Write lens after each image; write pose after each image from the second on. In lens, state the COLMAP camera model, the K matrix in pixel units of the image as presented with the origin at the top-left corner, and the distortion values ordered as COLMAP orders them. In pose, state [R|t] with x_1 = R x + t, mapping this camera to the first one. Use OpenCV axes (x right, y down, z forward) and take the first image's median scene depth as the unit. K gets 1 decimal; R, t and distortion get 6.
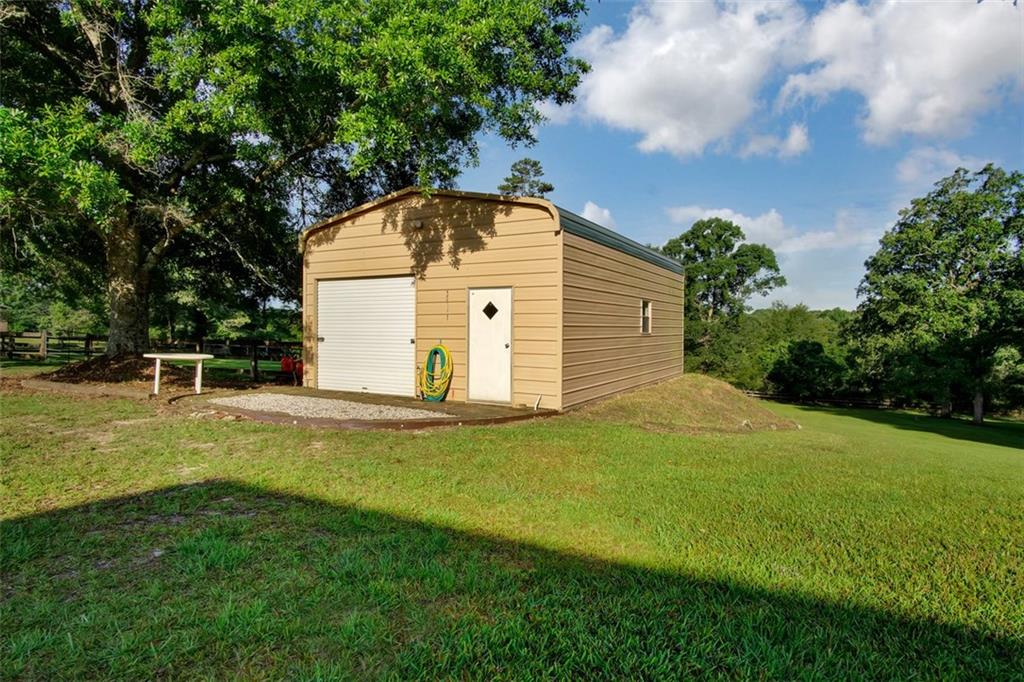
lens RADIAL K [[570.0, 0, 512.9], [0, 570.0, 341.4], [0, 0, 1]] dist [-0.012005, 0.010483]
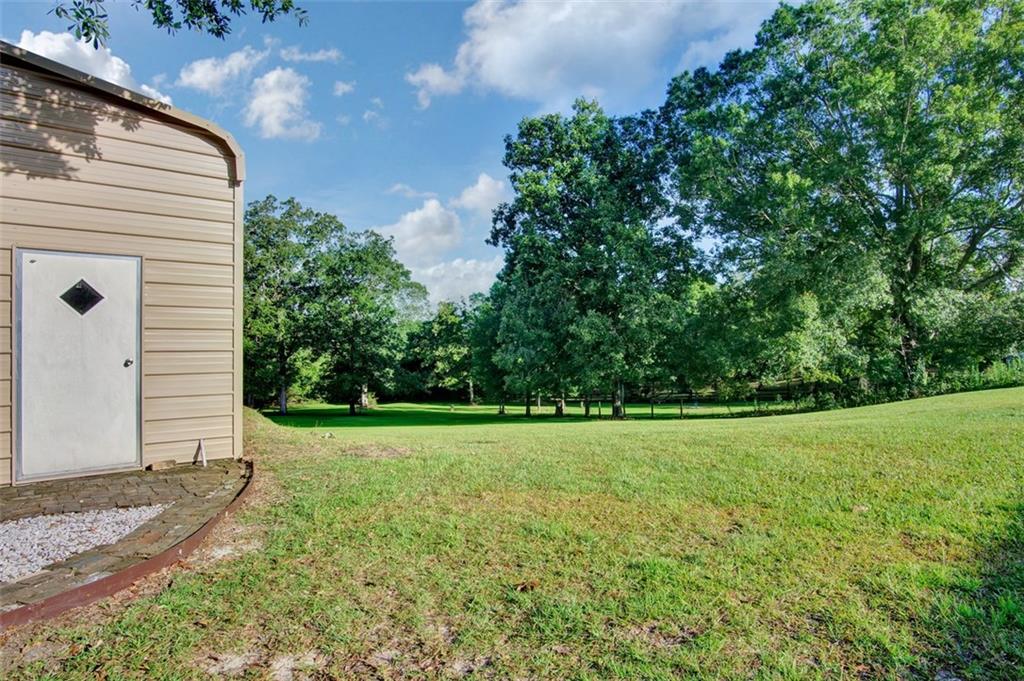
lens RADIAL K [[570.0, 0, 511.6], [0, 570.0, 339.0], [0, 0, 1]] dist [-0.012005, 0.010483]
pose [[0.422613, -0.005266, 0.906295, -0.299538], [0.016706, 0.999858, -0.001981, -0.006392], [-0.906156, 0.015978, 0.422641, 0.359015]]
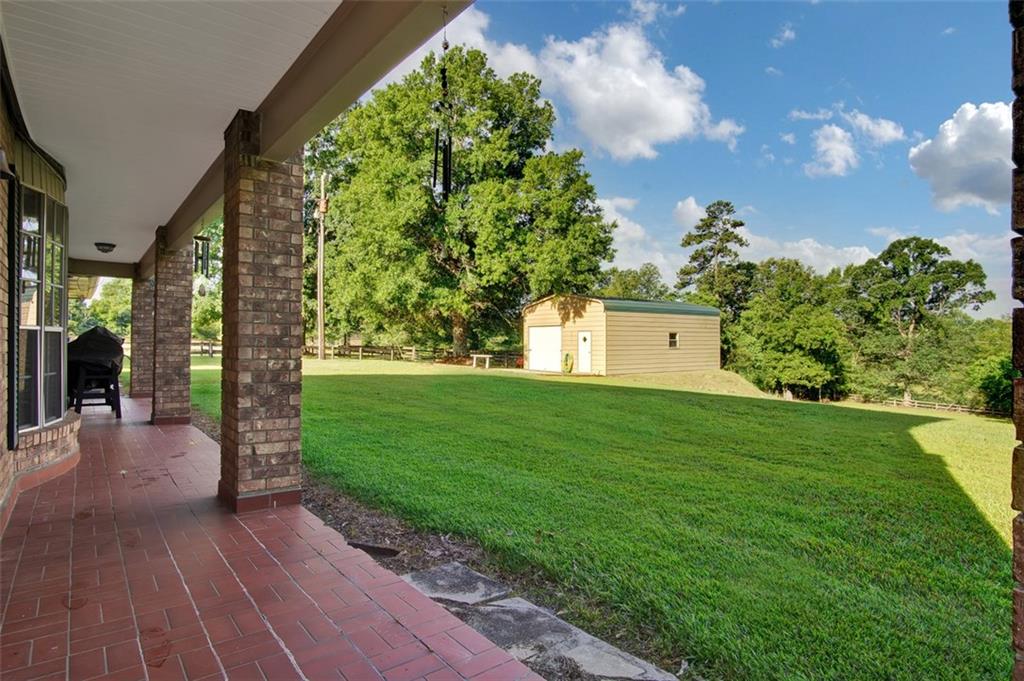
lens RADIAL K [[570.0, 0, 512.1], [0, 570.0, 340.9], [0, 0, 1]] dist [-0.012005, 0.010483]
pose [[0.910237, -0.004020, -0.414069, 0.658594], [-0.006597, 0.999685, -0.024208, 0.016760], [0.414036, 0.024767, 0.909924, -1.381855]]
